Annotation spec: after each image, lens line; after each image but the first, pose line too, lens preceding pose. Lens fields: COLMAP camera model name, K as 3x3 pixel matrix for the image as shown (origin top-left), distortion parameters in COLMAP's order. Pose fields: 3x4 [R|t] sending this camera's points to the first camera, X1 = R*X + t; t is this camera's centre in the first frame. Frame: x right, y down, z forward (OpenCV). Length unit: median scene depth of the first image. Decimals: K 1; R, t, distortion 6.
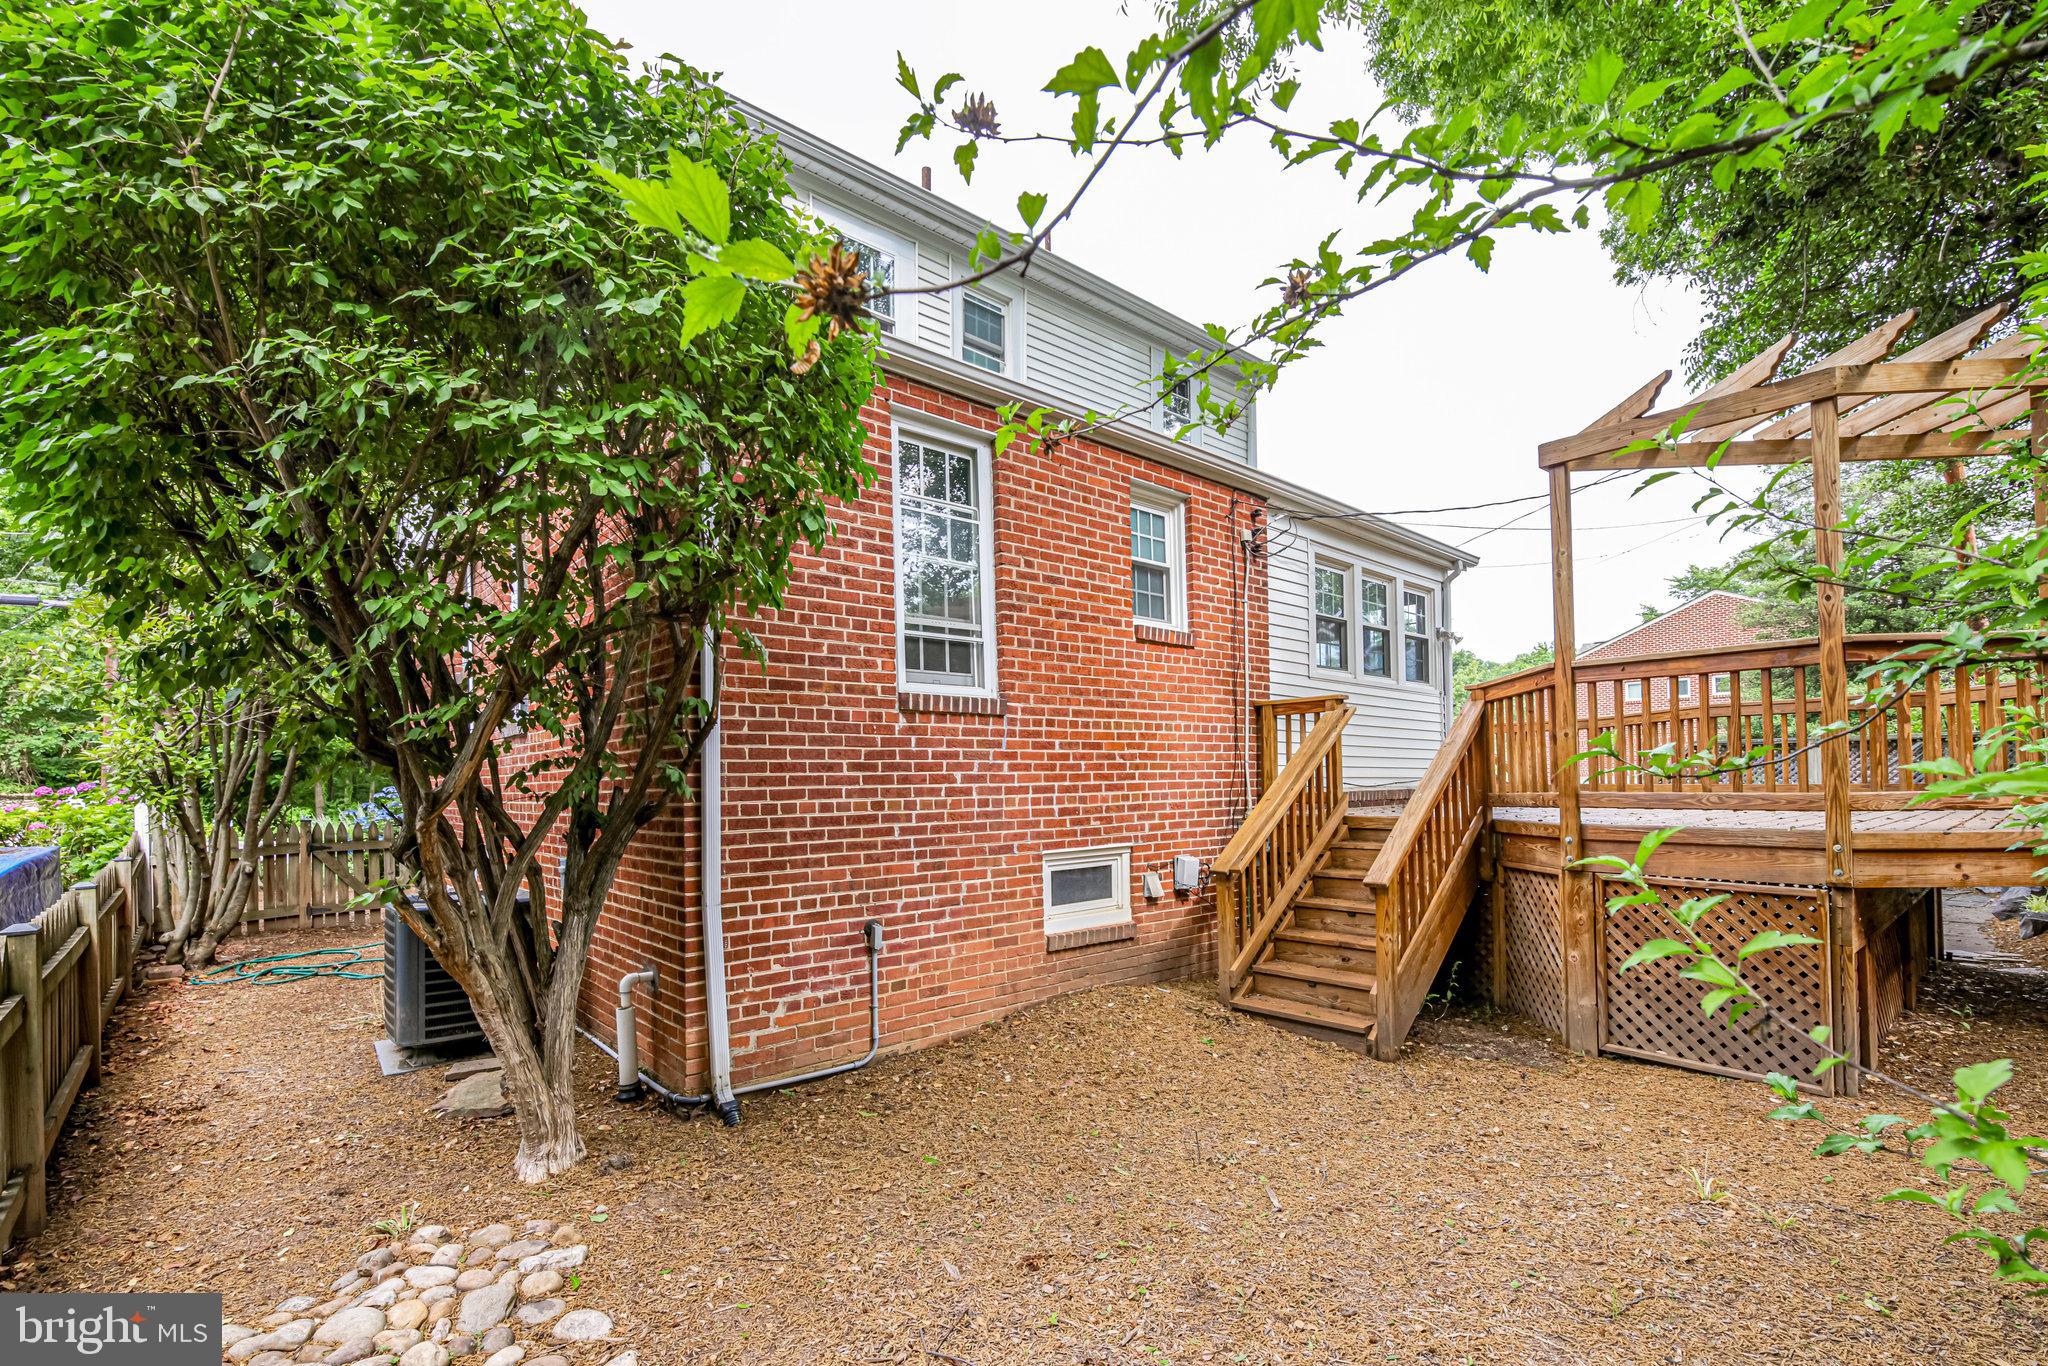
lens RADIAL K [[898.4, 0, 1019.4], [0, 898.4, 763.4], [0, 0, 1]] dist [0.015513, -0.008545]
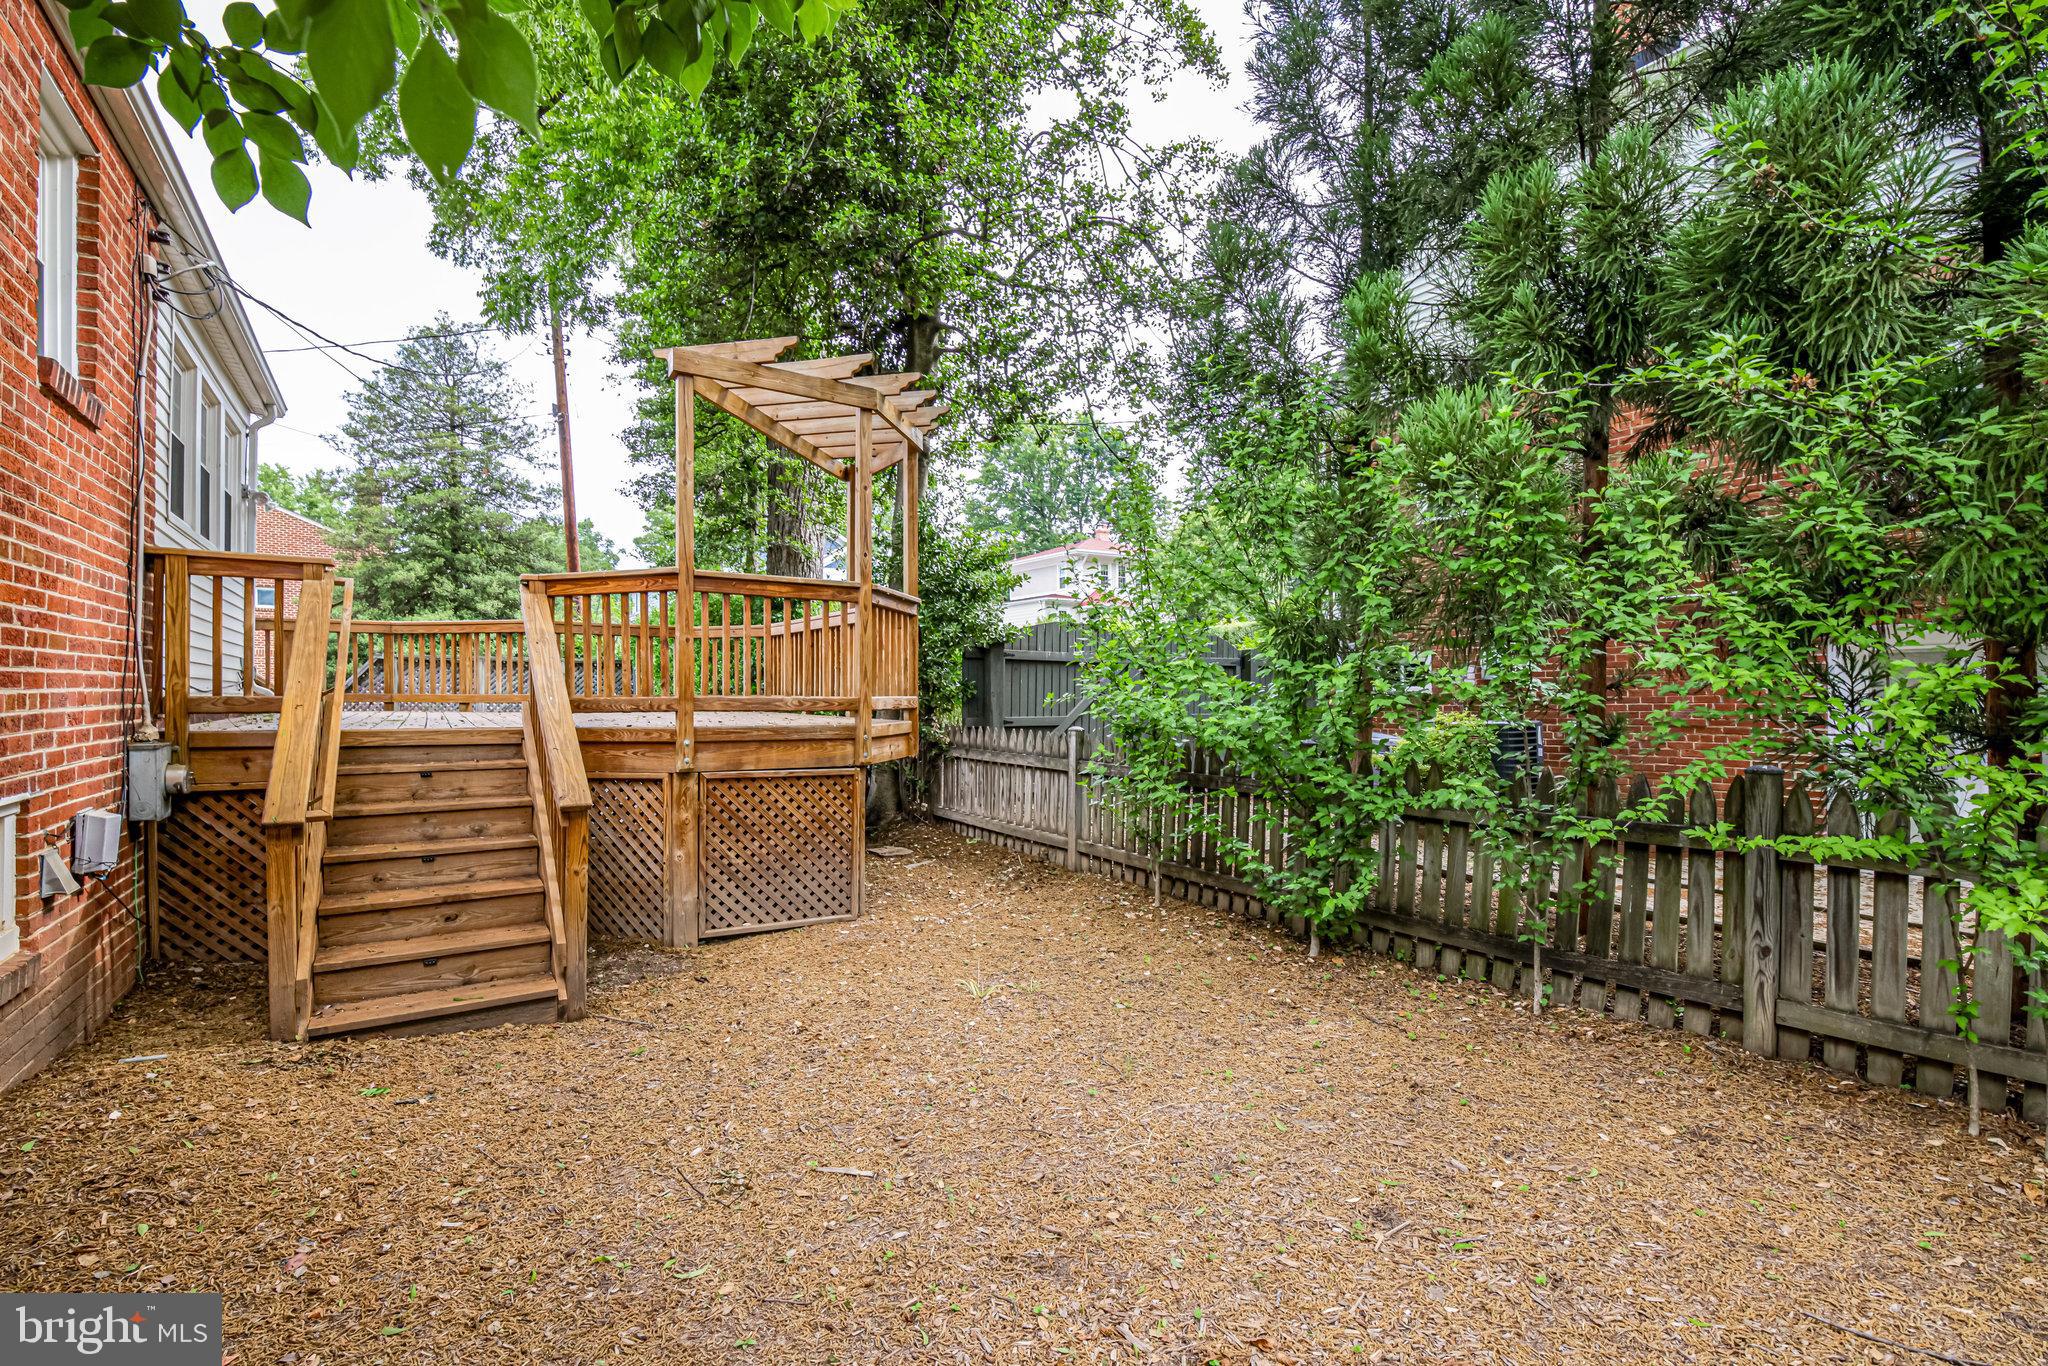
lens RADIAL K [[893.6, 0, 1011.7], [0, 893.6, 660.5], [0, 0, 1]] dist [0.001616, -0.007733]
pose [[0.129405, 0.052024, 0.990226, -0.358752], [-0.028346, 0.998409, -0.048750, 0.028688], [-0.991187, -0.021760, 0.130673, 0.486621]]
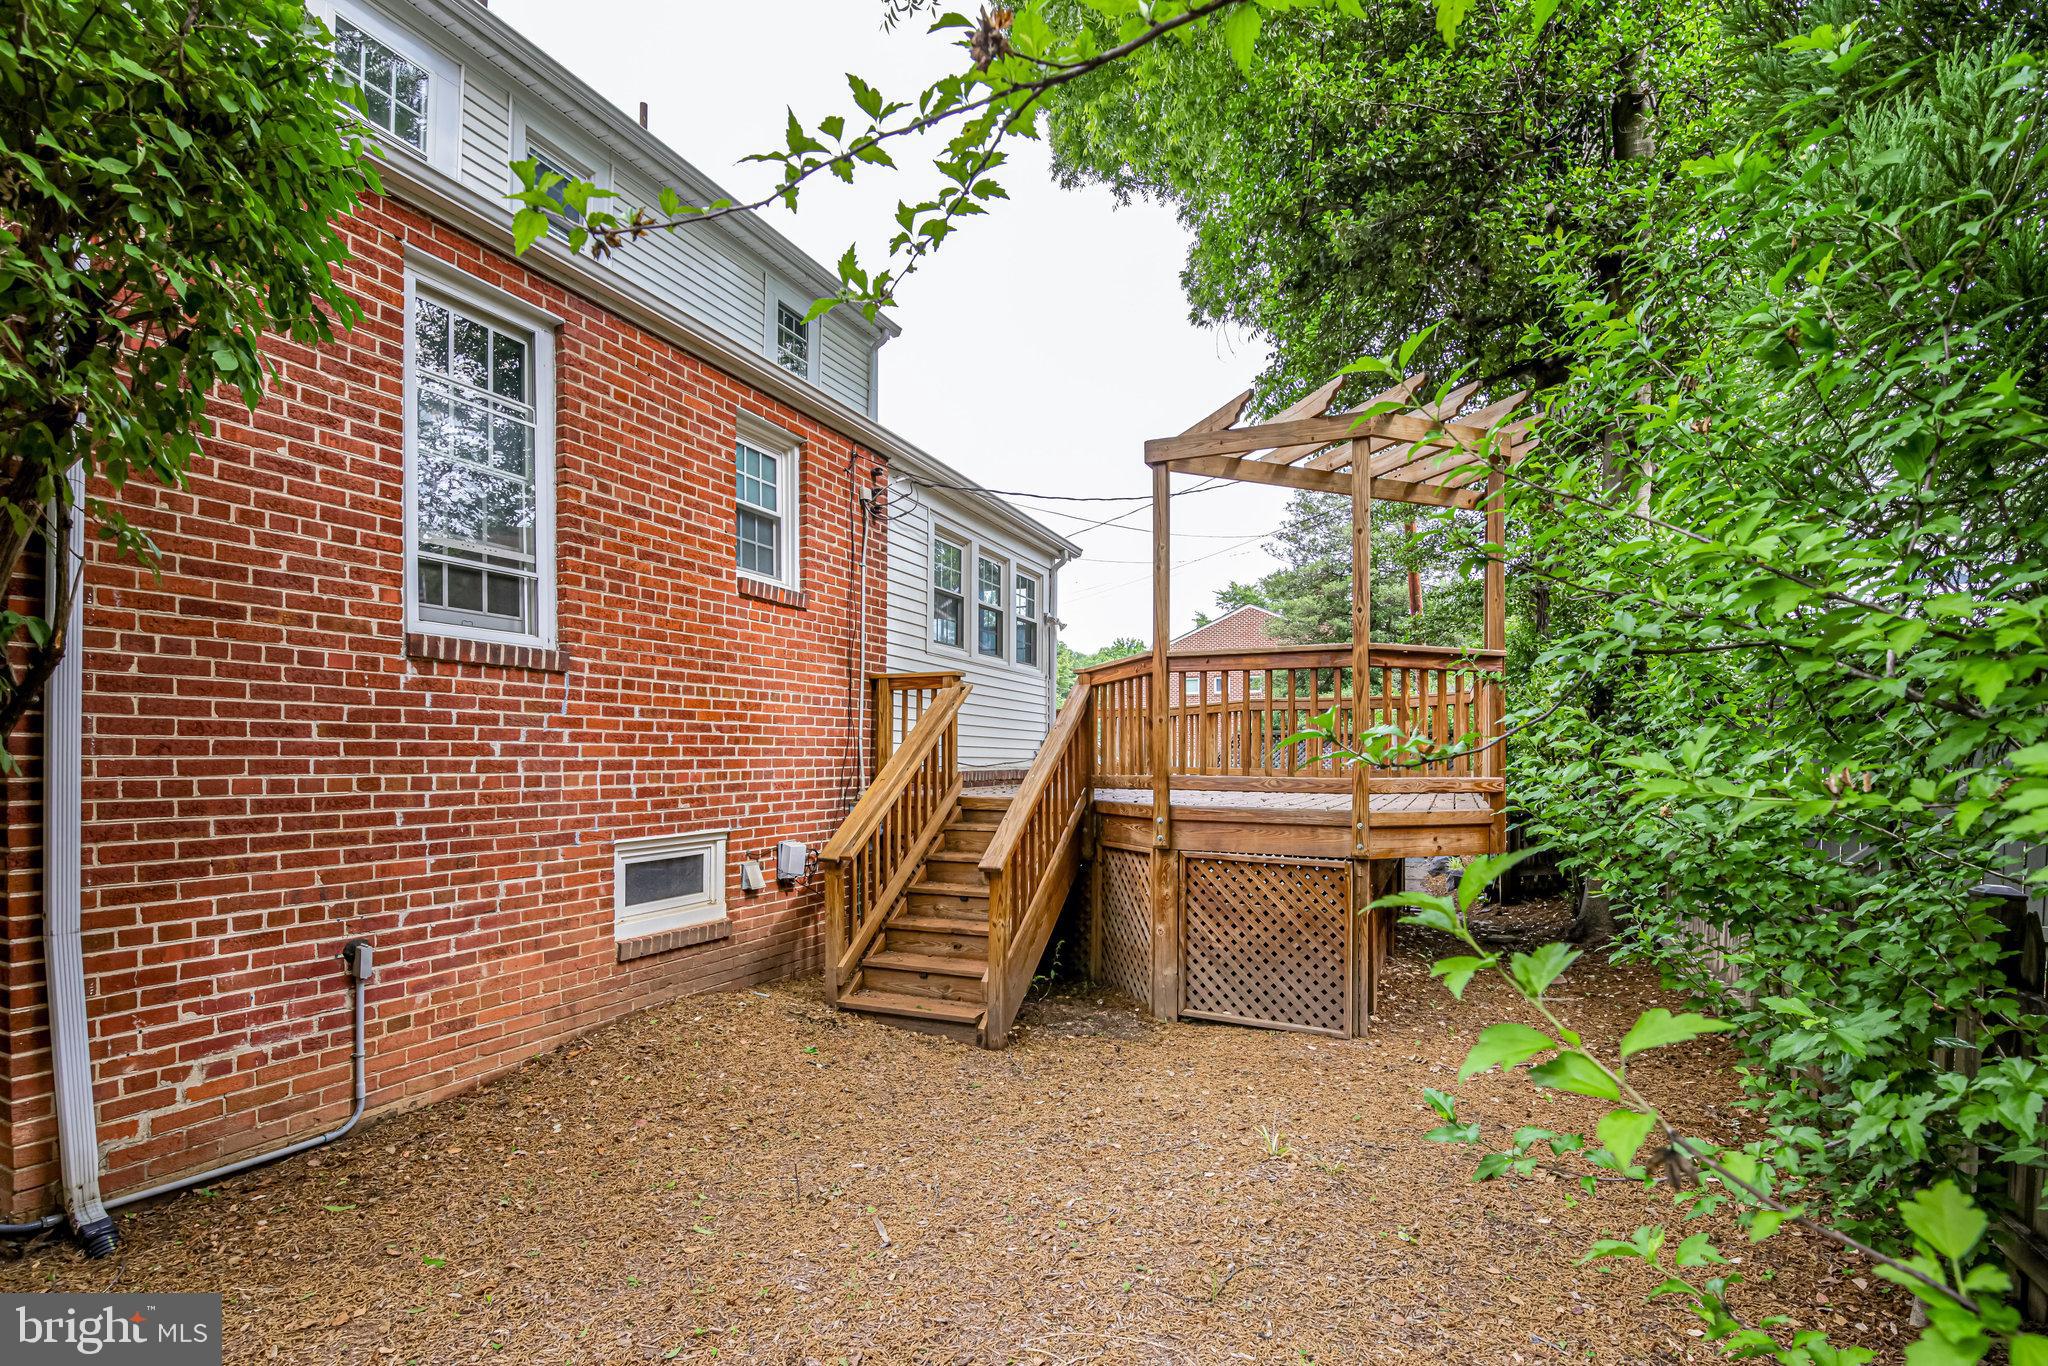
lens RADIAL K [[927.9, 0, 1034.0], [0, 927.9, 752.9], [0, 0, 1]] dist [0.000211, -0.008424]
pose [[0.906017, 0.020055, 0.422766, 0.014551], [-0.025916, 0.999631, 0.008120, 0.001090], [-0.422447, -0.018313, 0.906203, 0.078280]]
